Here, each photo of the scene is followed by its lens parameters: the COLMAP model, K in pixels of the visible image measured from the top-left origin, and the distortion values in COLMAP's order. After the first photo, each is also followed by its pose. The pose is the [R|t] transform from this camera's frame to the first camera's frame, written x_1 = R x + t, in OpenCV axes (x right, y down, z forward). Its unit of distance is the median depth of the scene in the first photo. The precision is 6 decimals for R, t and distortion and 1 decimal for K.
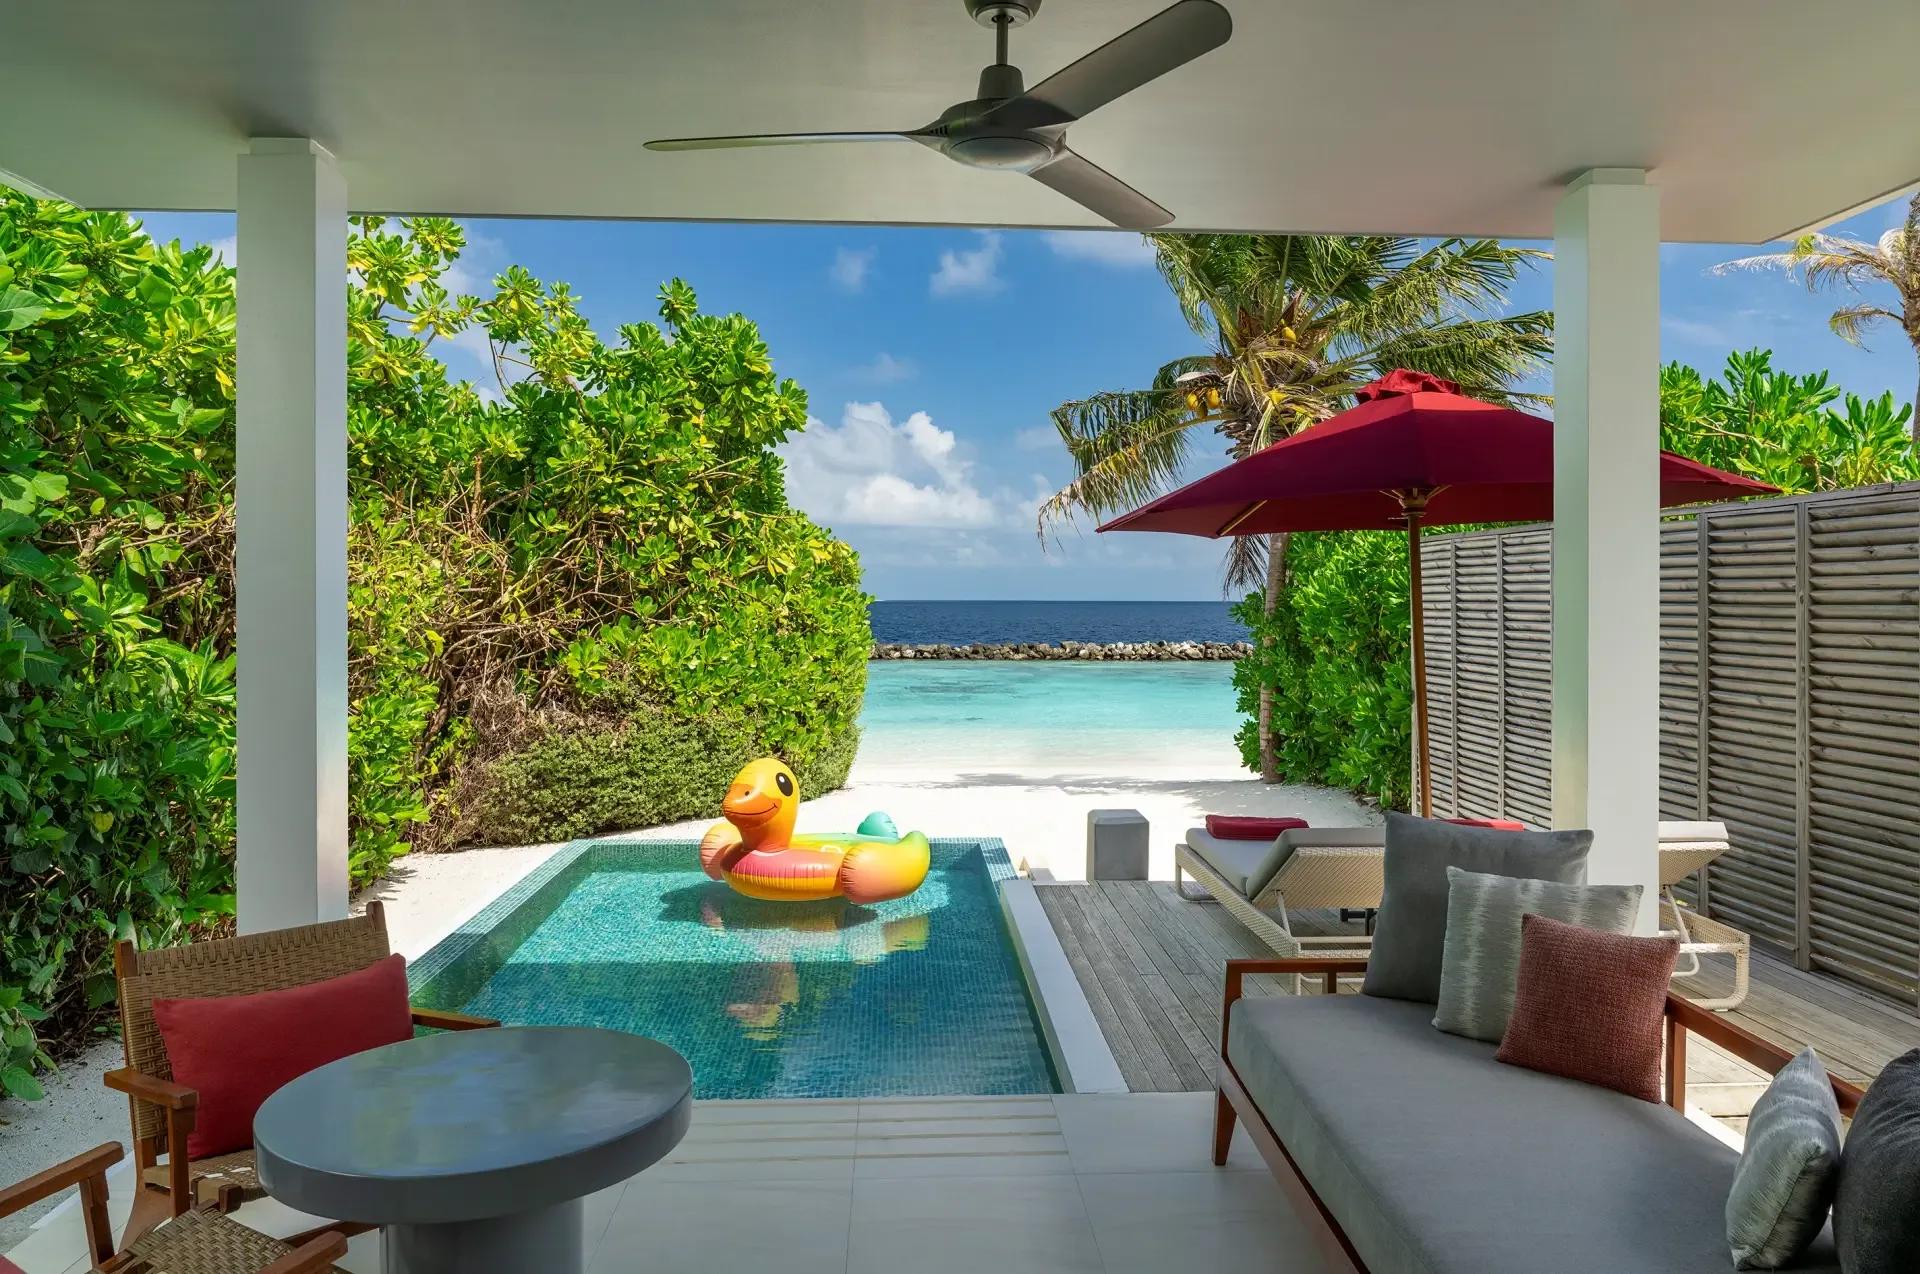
lens RADIAL K [[1217.2, 0, 956.6], [0, 1217.2, 685.0], [0, 0, 1]] dist [0.000995, 0.000292]
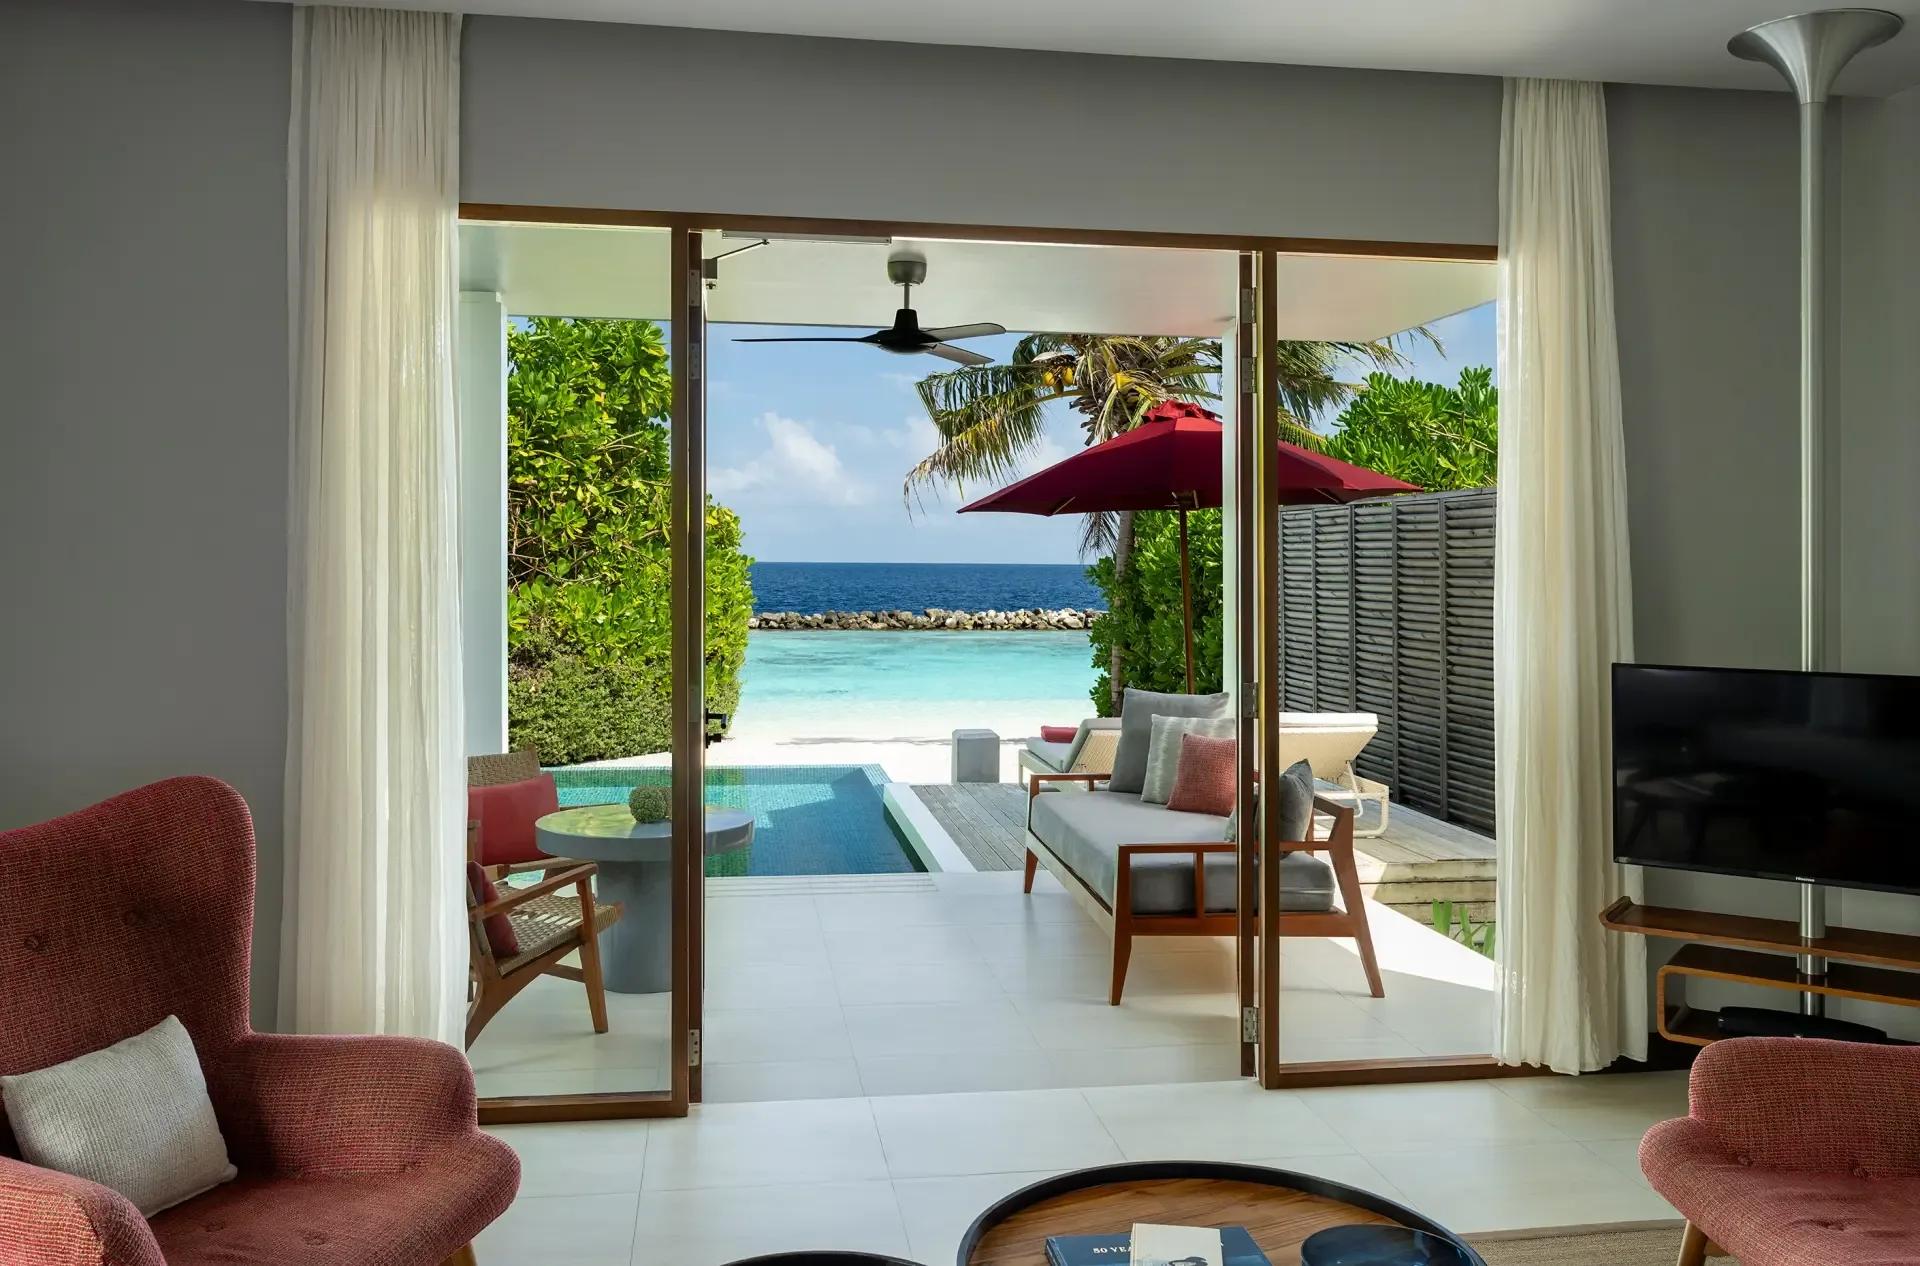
lens RADIAL K [[1605.9, 0, 960.0], [0, 1605.9, 633.0], [0, 0, 1]] dist [0.003197, -0.000014]
pose [[0.994055, -0.000841, 0.108880, -0.047738], [0.003631, 0.999670, -0.025430, 0.033215], [-0.108823, 0.025674, 0.993730, -0.480173]]
